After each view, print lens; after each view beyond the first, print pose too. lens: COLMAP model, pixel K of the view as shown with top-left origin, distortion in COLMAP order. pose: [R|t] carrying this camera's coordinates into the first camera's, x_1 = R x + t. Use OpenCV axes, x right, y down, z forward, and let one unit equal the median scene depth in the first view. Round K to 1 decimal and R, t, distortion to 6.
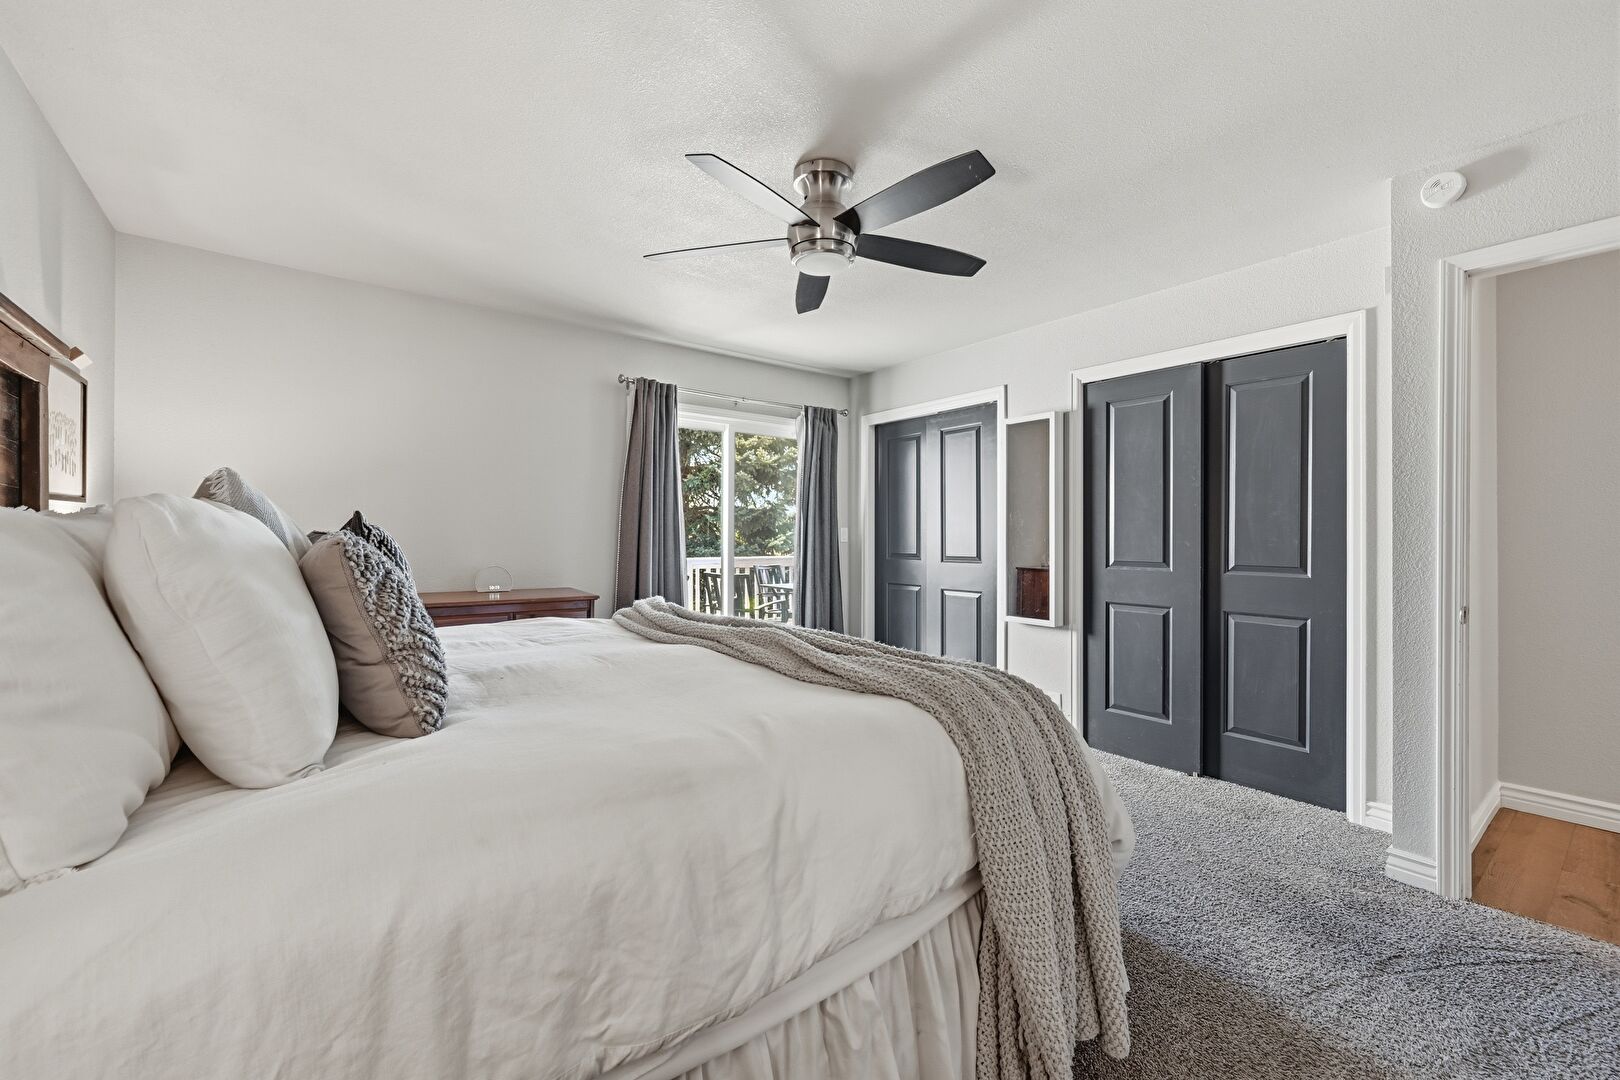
lens RADIAL K [[655.7, 0, 810.0], [0, 655.7, 540.0], [0, 0, 1]] dist [-0.000464, -0.000041]
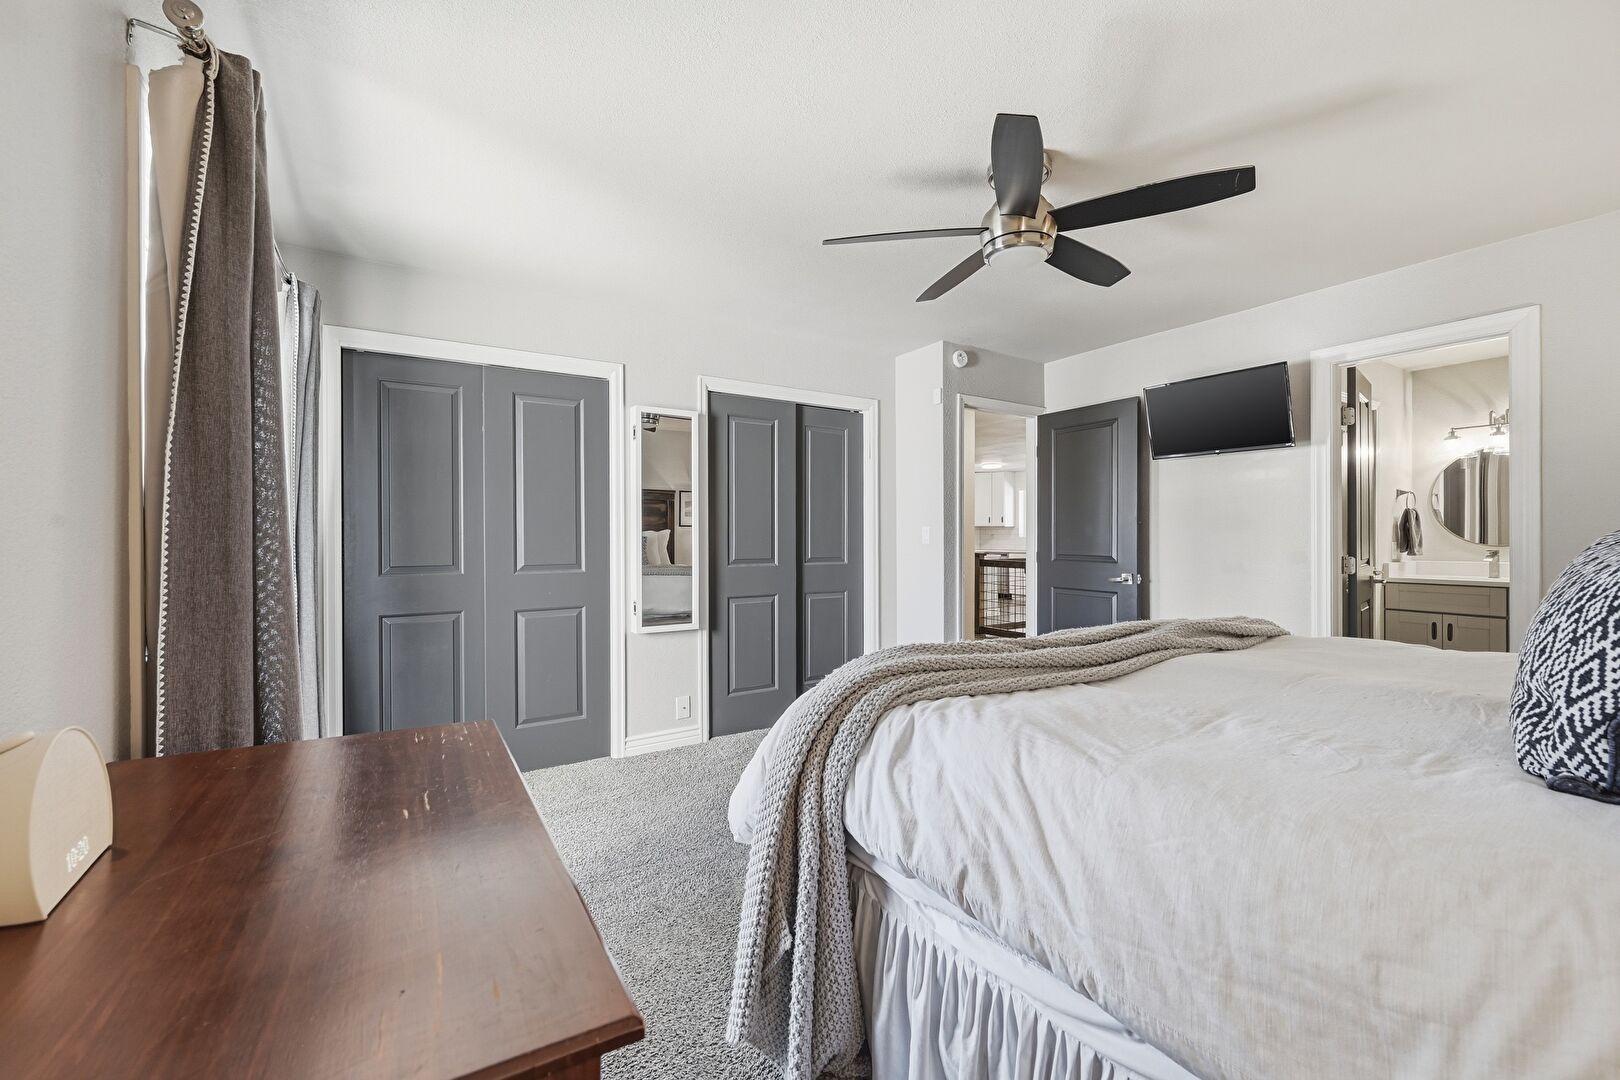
lens RADIAL K [[655.7, 0, 810.0], [0, 655.7, 540.0], [0, 0, 1]] dist [-0.000464, -0.000041]
pose [[0.109596, -0.004822, 0.993965, -0.596835], [0.009080, 0.999951, 0.003850, -0.004978], [-0.993935, 0.008603, 0.109634, 0.730024]]
